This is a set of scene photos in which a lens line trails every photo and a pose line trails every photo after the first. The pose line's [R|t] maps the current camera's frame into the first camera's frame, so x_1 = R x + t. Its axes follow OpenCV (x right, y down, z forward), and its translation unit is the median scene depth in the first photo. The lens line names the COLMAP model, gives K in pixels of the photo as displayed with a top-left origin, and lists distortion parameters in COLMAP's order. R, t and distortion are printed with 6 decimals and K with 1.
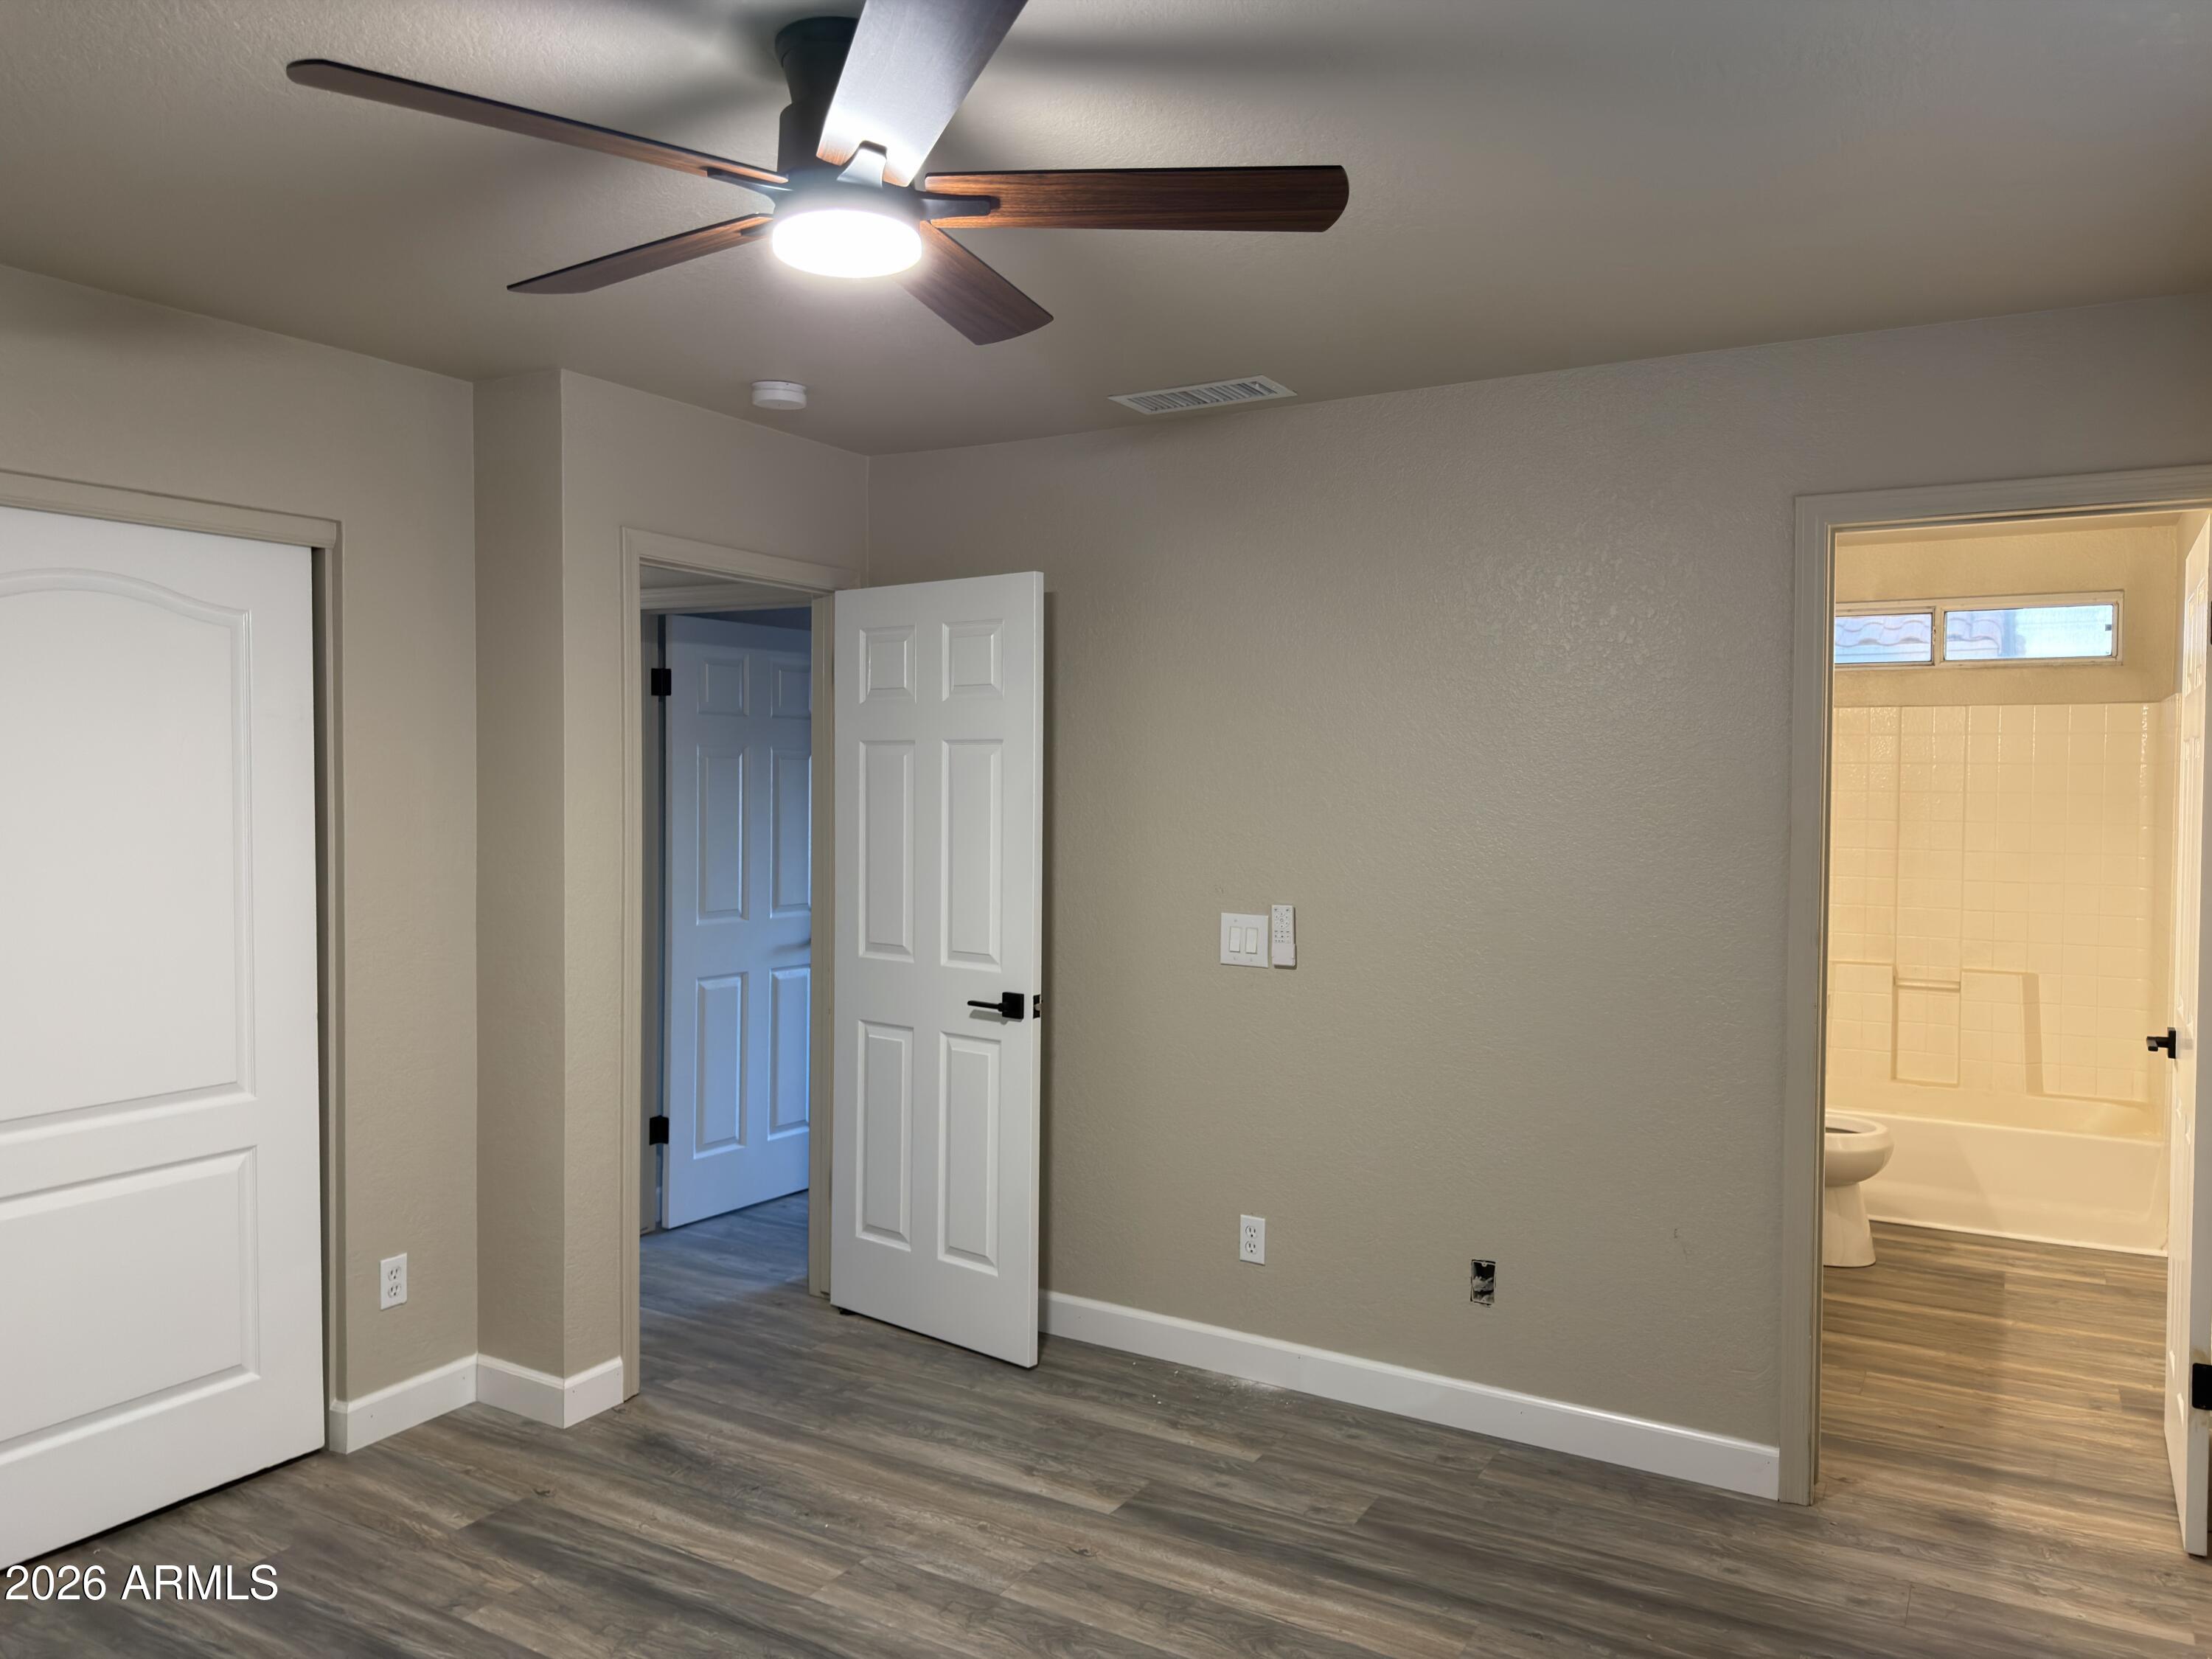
lens RADIAL K [[1545.0, 0, 1112.7], [0, 1545.0, 814.9], [0, 0, 1]] dist [0.021613, -0.030583]
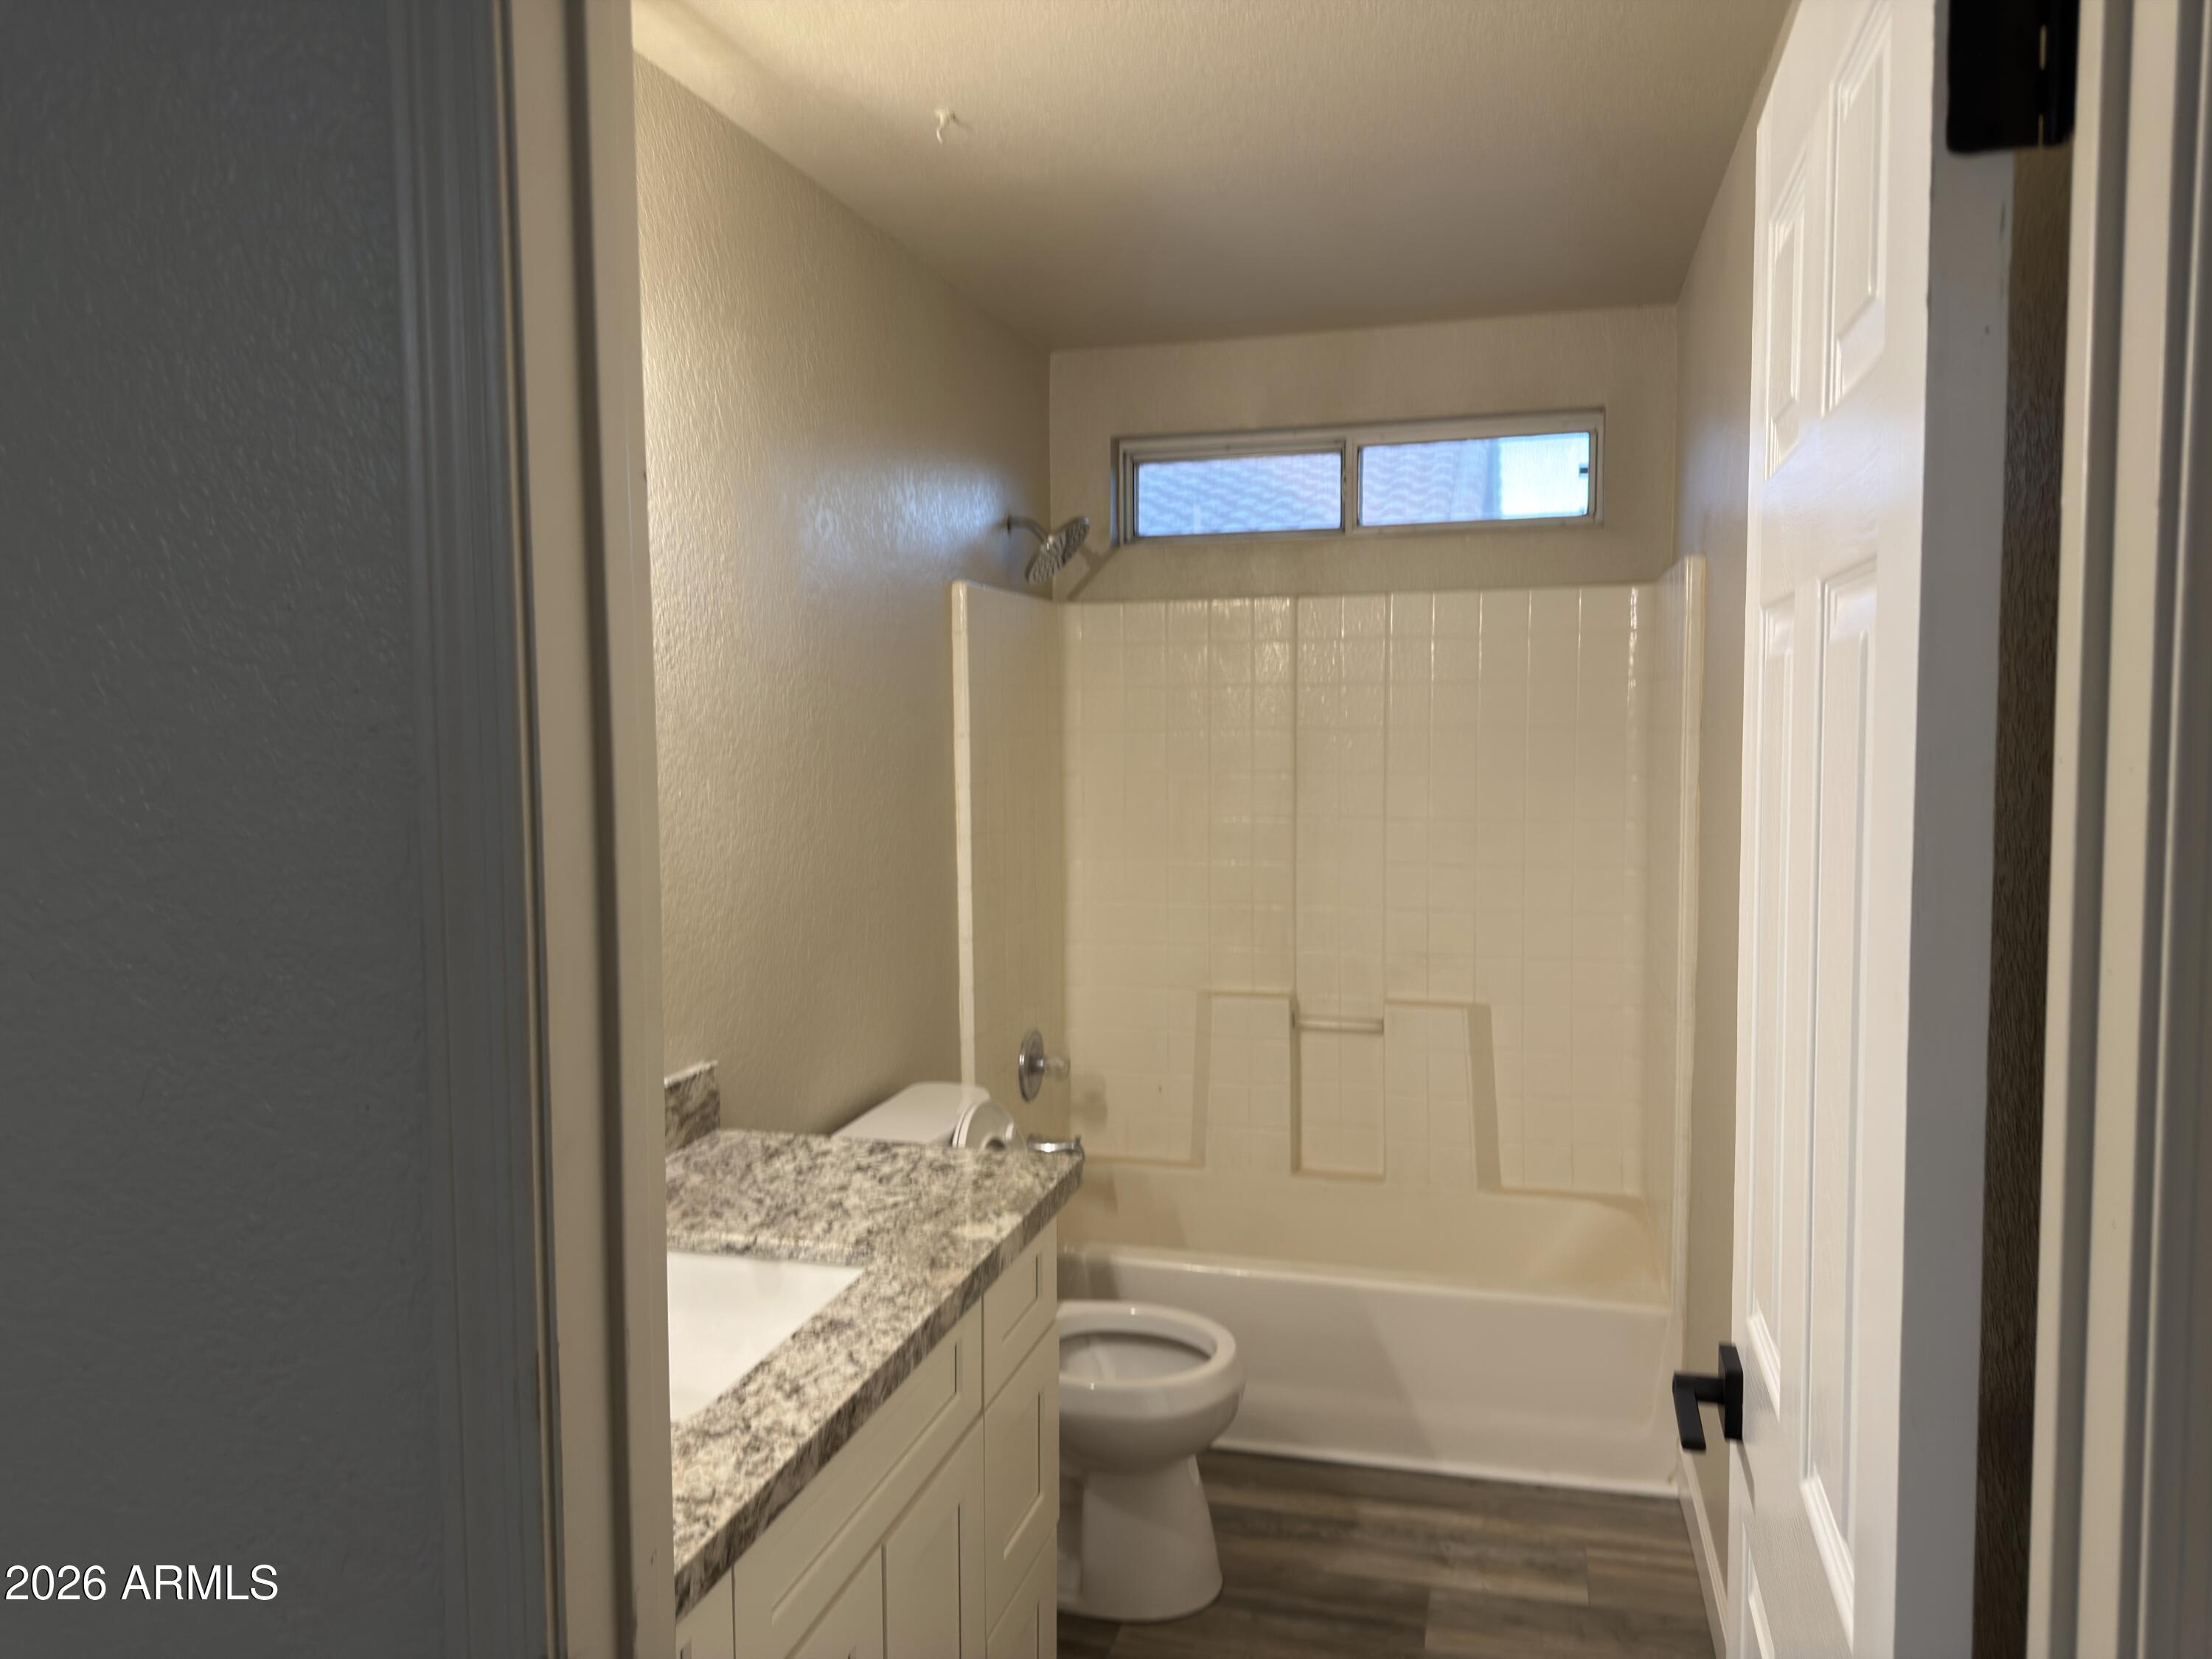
lens RADIAL K [[1545.0, 0, 1112.7], [0, 1545.0, 814.9], [0, 0, 1]] dist [0.021613, -0.030583]
pose [[0.962623, -0.034494, 0.268638, 0.273647], [0.022875, 0.998667, 0.046262, -0.011544], [-0.269876, -0.038388, 0.962130, 0.424067]]
